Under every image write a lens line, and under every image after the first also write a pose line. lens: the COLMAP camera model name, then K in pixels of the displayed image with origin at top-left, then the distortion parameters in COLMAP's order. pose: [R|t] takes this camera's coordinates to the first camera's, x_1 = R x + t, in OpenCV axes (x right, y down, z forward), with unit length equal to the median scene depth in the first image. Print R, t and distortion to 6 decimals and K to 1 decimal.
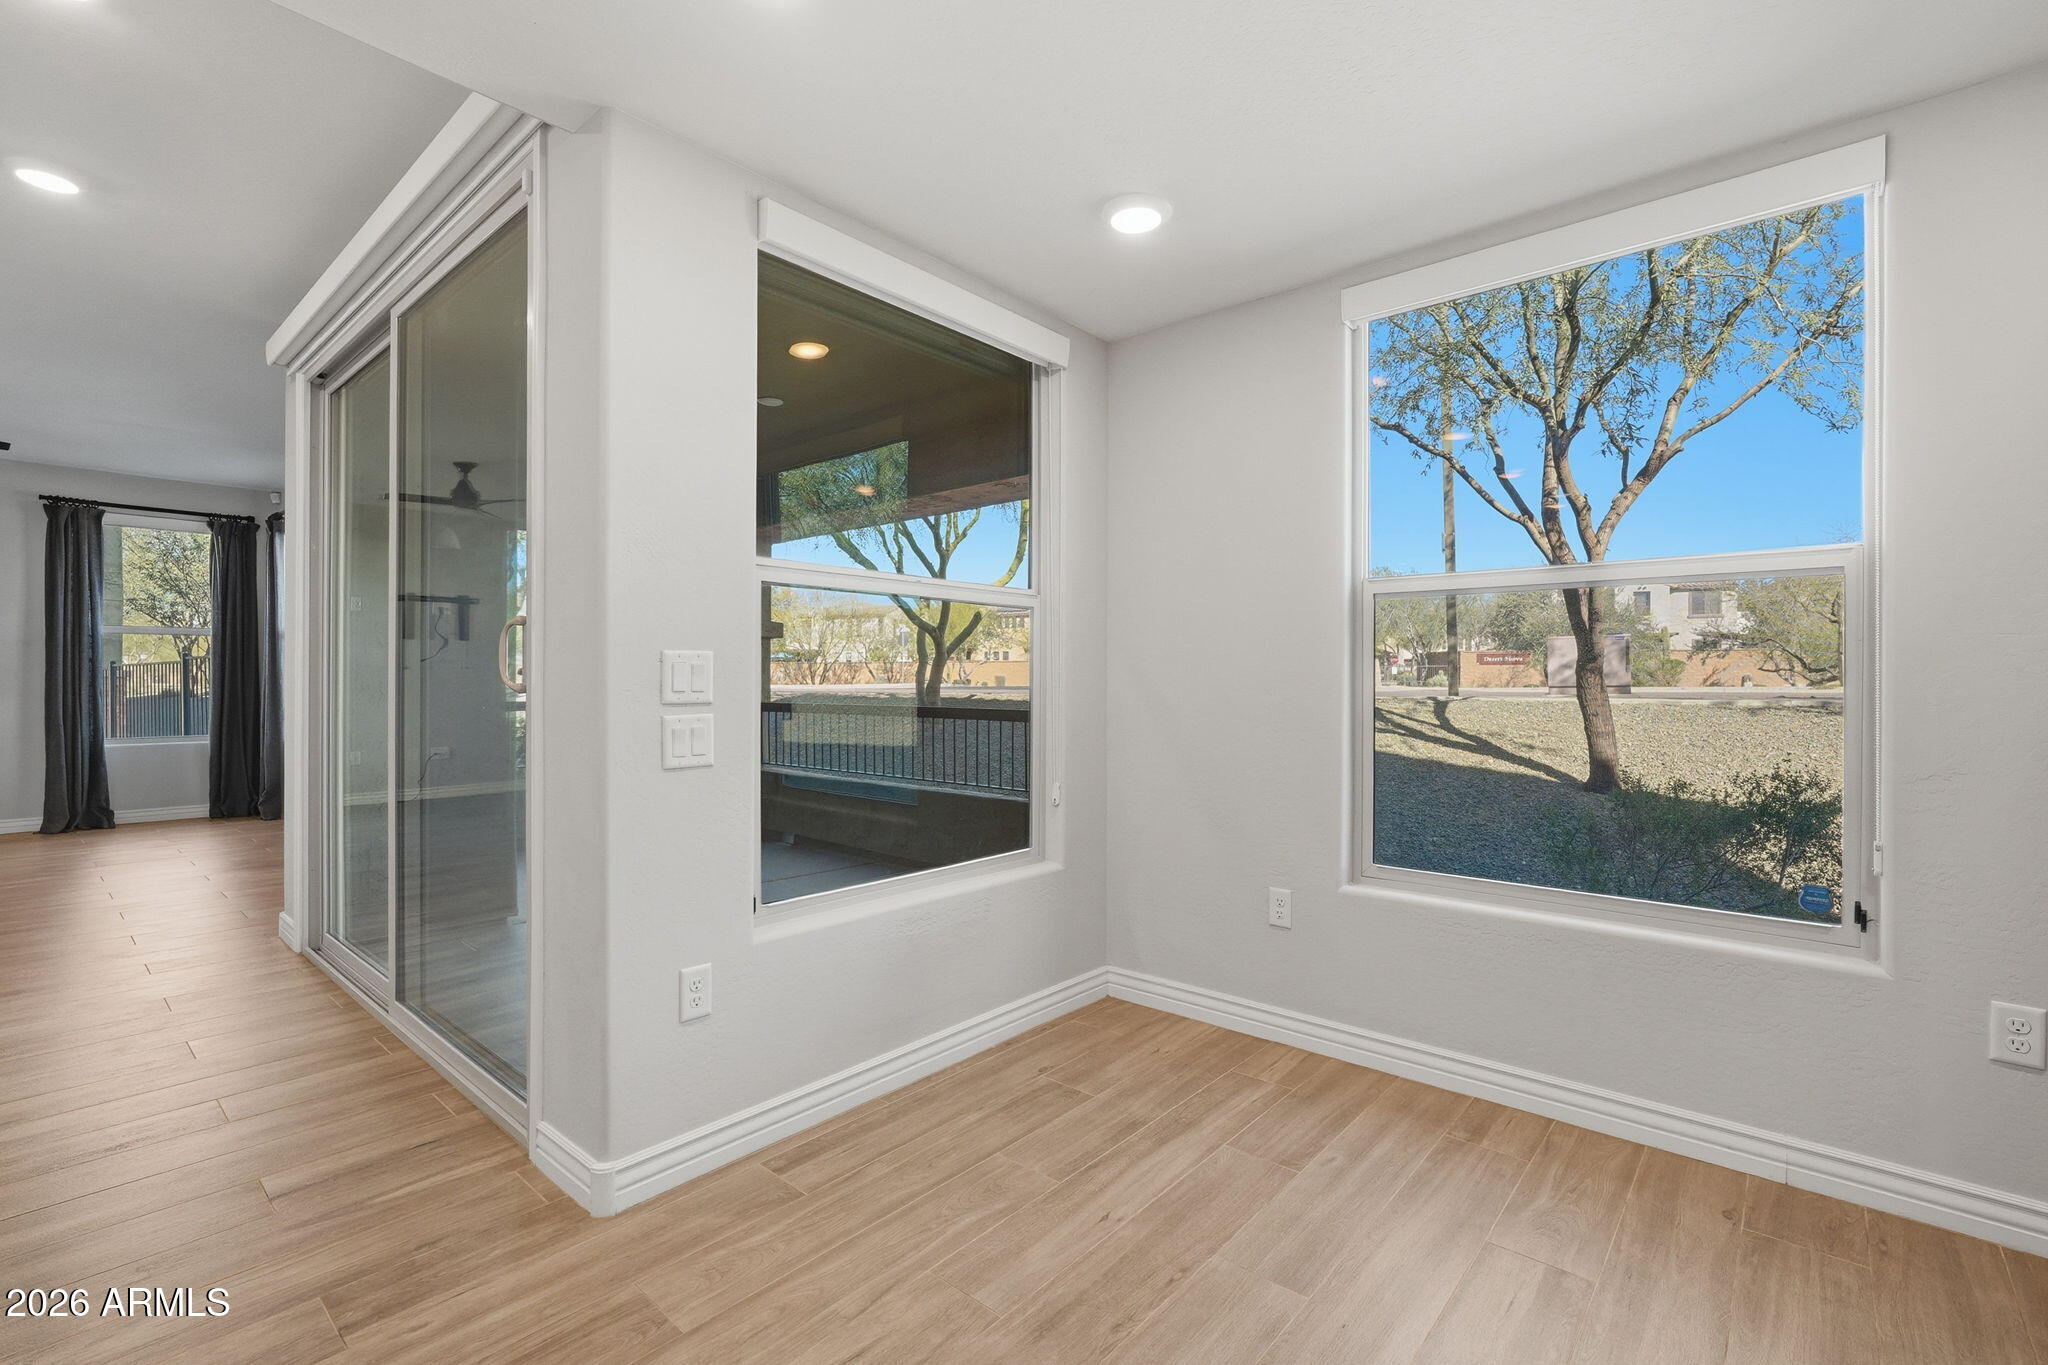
lens RADIAL K [[909.9, 0, 1010.4], [0, 909.9, 682.7], [0, 0, 1]] dist [0.002345, 0.000323]
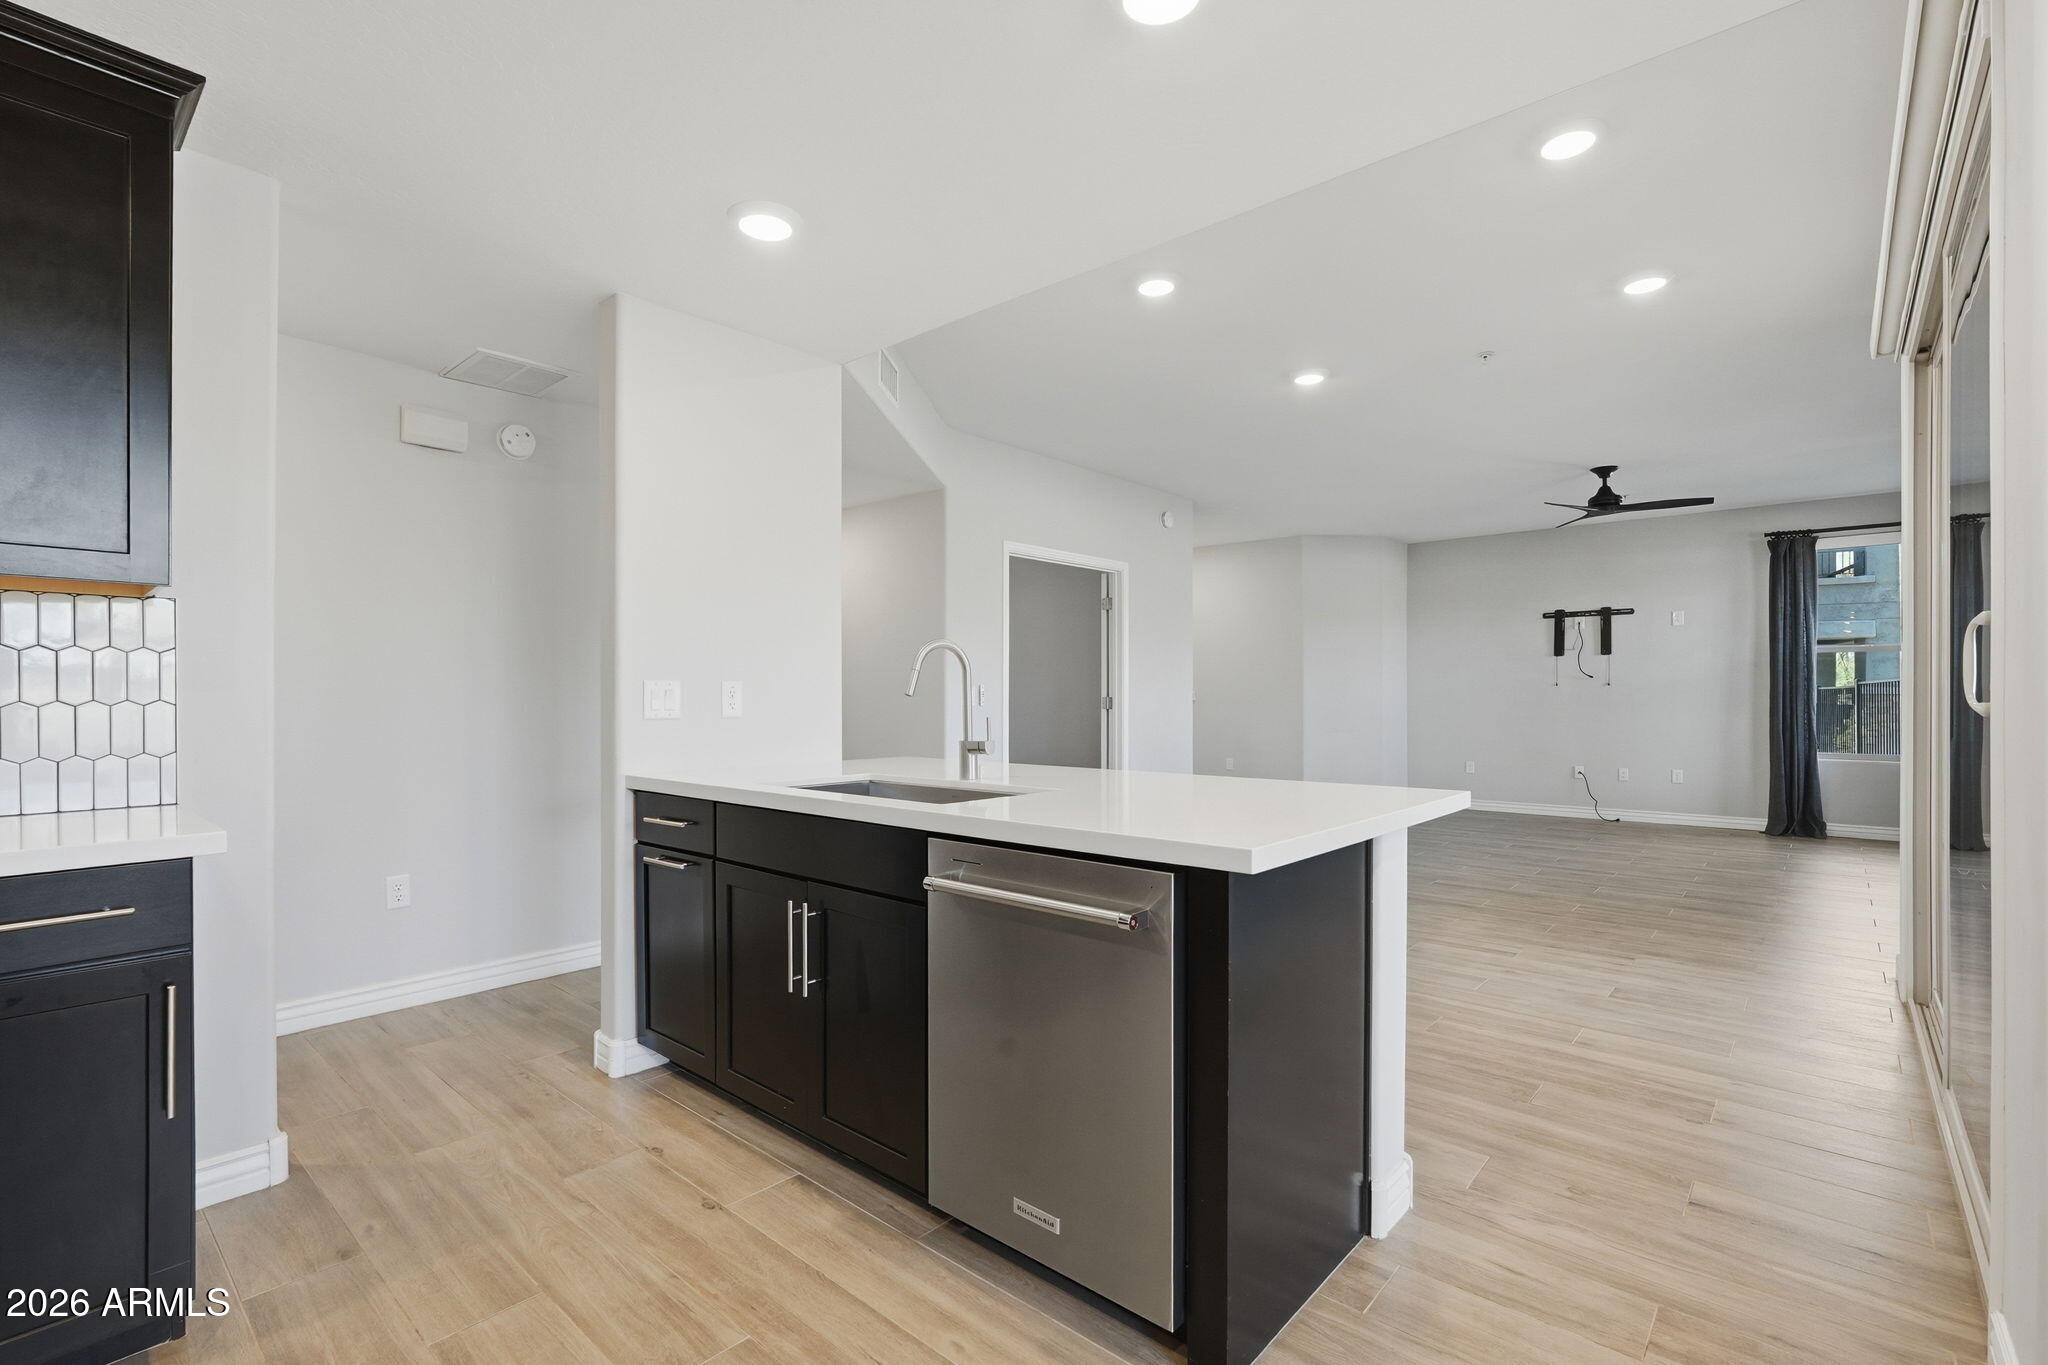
lens RADIAL K [[909.9, 0, 1011.4], [0, 909.9, 692.1], [0, 0, 1]] dist [0.002345, 0.000323]
pose [[-0.000242, -0.006228, -0.999981, 0.150349], [-0.002850, 0.999977, -0.006227, 0.000667], [0.999996, 0.002849, -0.000260, 0.161911]]
